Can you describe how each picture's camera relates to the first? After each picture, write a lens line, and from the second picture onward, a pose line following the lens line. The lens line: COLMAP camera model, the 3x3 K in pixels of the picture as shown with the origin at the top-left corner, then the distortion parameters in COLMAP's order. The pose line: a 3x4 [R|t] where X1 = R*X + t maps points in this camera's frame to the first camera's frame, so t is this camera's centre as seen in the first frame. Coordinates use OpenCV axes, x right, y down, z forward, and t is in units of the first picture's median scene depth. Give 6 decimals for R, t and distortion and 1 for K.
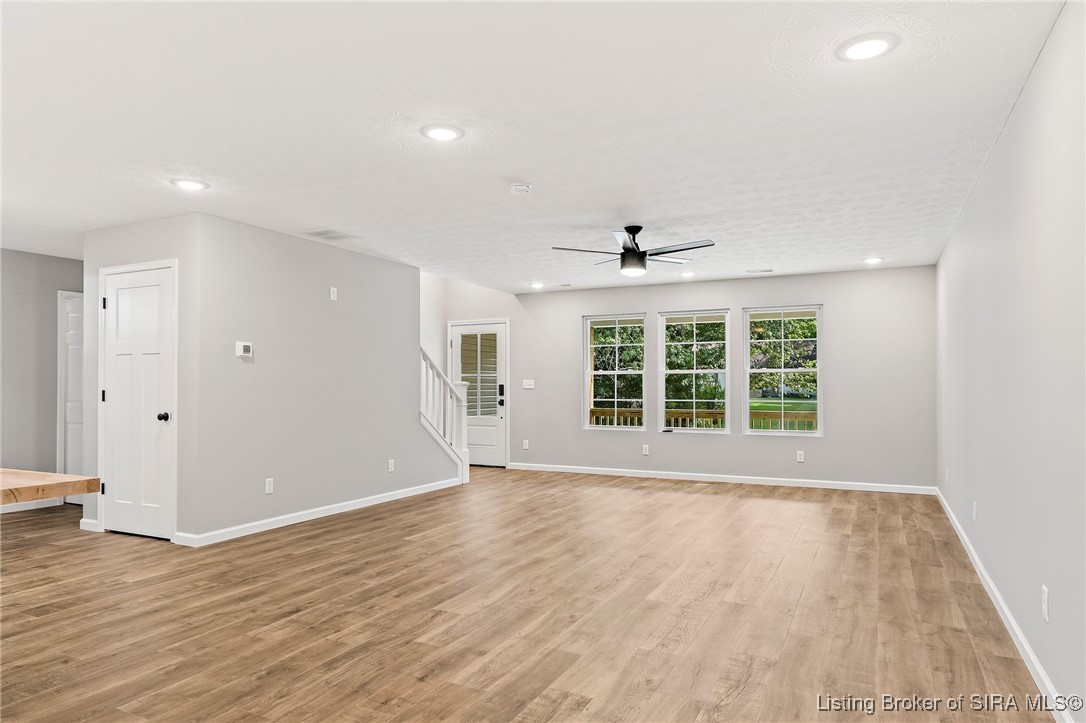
lens RADIAL K [[679.0, 0, 538.2], [0, 679.0, 370.8], [0, 0, 1]] dist [0.002921, 0.001841]
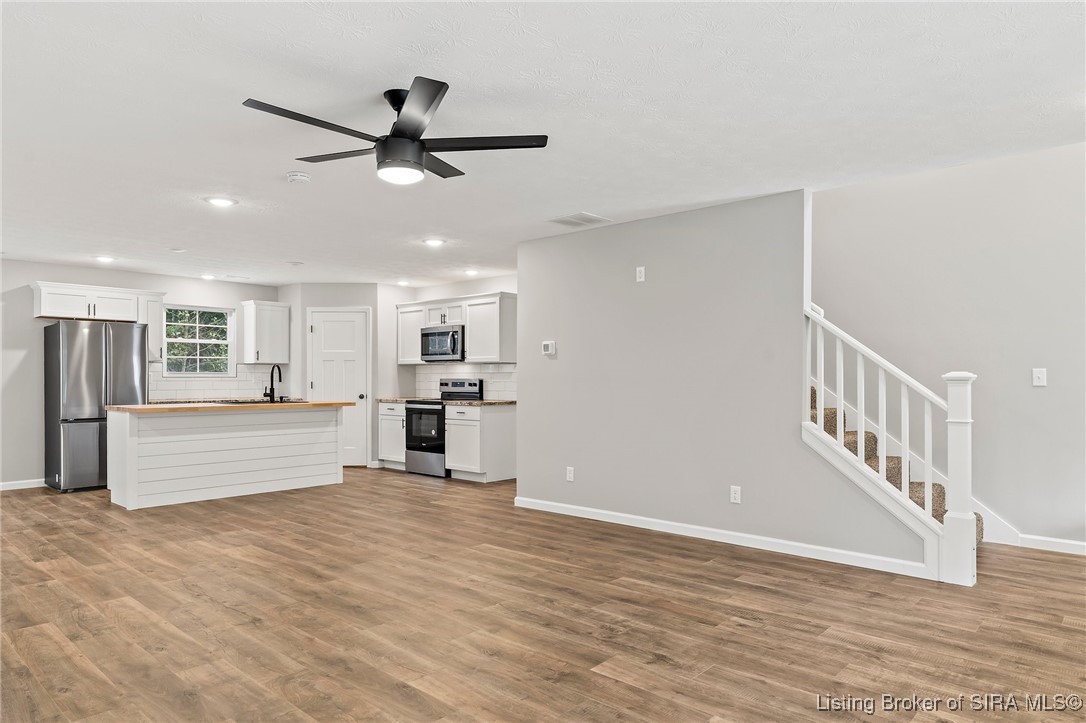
lens RADIAL K [[679.0, 0, 540.0], [0, 679.0, 365.6], [0, 0, 1]] dist [0.002921, 0.001841]
pose [[-0.277846, -0.018320, -0.960451, 0.669260], [0.019465, 0.999505, -0.024696, 0.026619], [0.960428, -0.025557, -0.277352, 1.313184]]
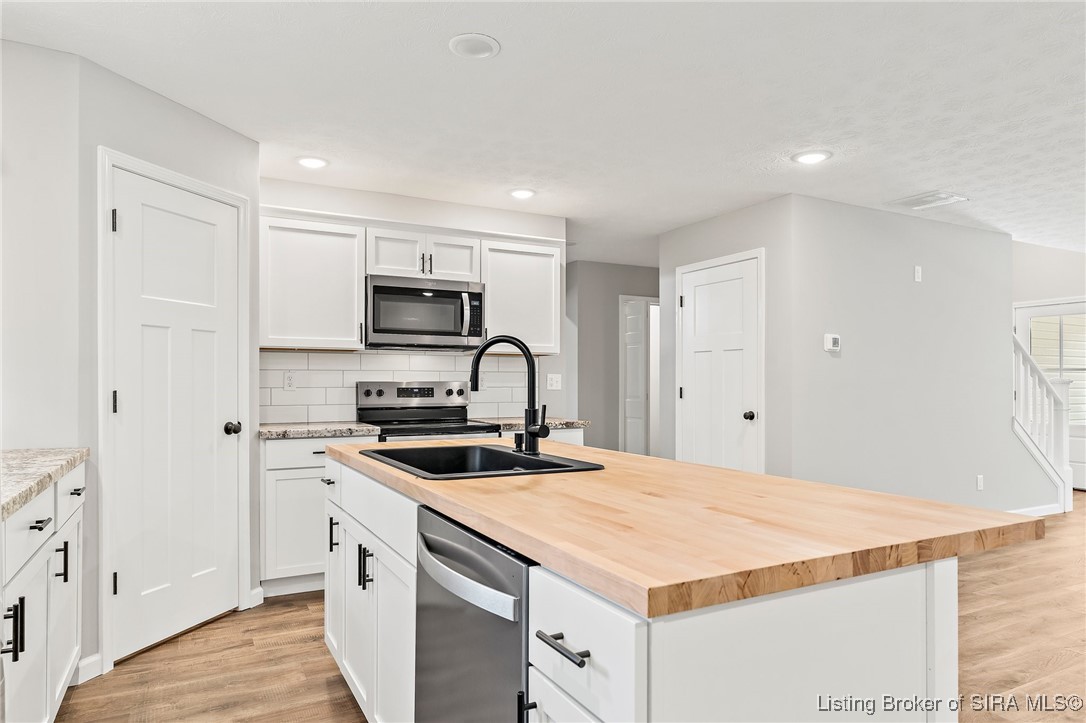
lens RADIAL K [[679.0, 0, 540.0], [0, 679.0, 370.5], [0, 0, 1]] dist [0.002921, 0.001841]
pose [[0.814438, -0.008163, -0.580193, -0.230677], [0.009897, 0.999951, -0.000176, 0.001611], [0.580166, -0.005599, 0.814479, 0.053038]]
